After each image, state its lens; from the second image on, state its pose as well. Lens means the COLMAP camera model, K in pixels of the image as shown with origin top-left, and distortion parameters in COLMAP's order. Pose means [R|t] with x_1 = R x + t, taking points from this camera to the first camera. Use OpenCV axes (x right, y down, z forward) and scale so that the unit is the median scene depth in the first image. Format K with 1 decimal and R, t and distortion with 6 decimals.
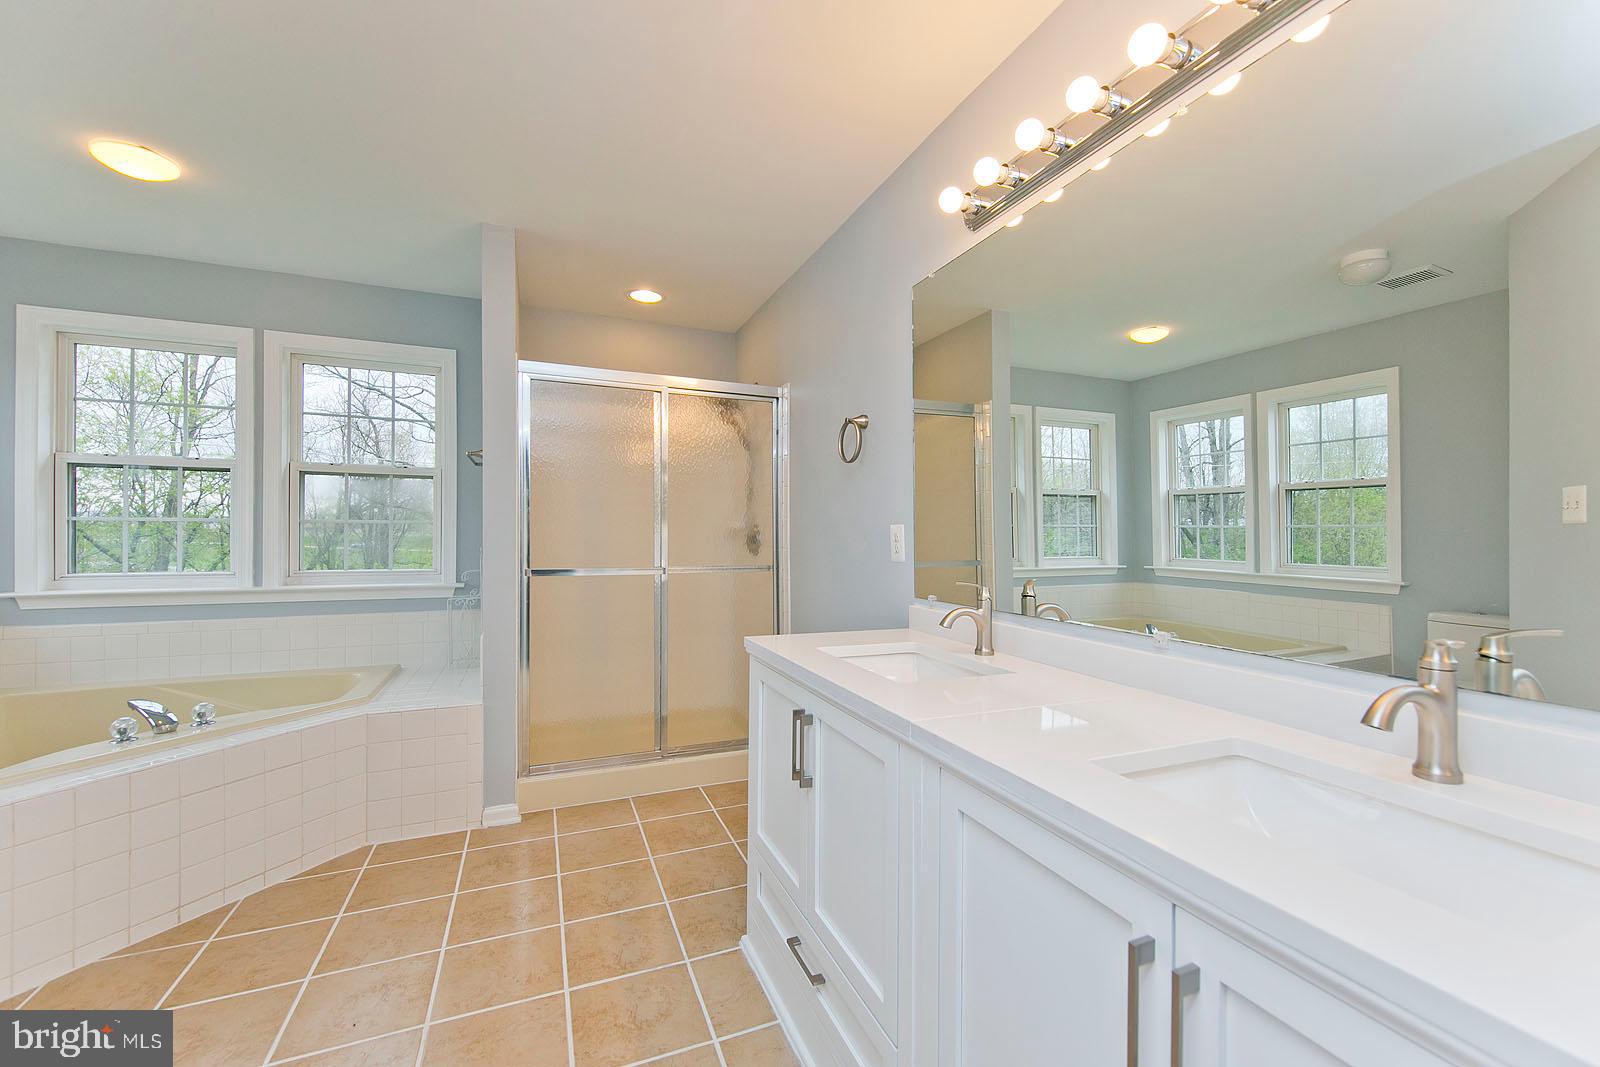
lens RADIAL K [[637.7, 0, 800.0], [0, 637.7, 533.5], [0, 0, 1]] dist [0.000246, 0.000024]
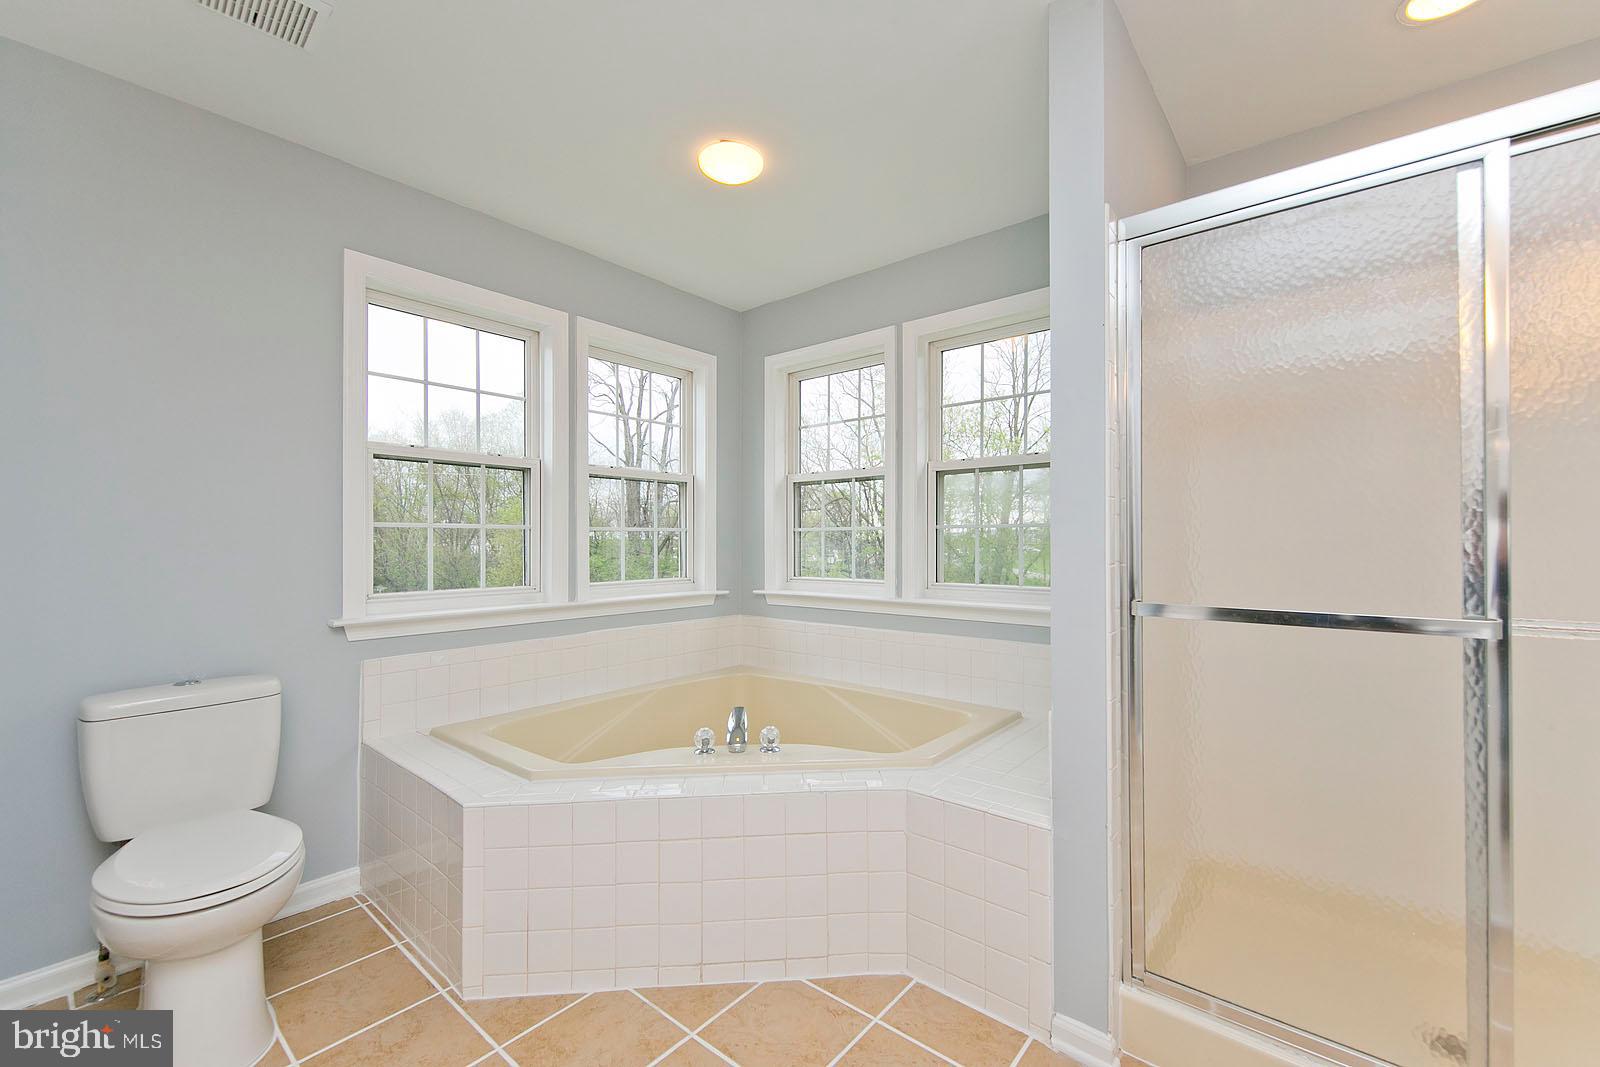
lens RADIAL K [[664.4, 0, 804.1], [0, 664.4, 541.8], [0, 0, 1]] dist [0.000076, -0.000434]
pose [[0.479575, -0.008537, -0.877459, -0.061925], [0.003260, 0.999963, -0.007947, 0.008507], [0.877495, 0.000951, 0.479585, 0.424525]]
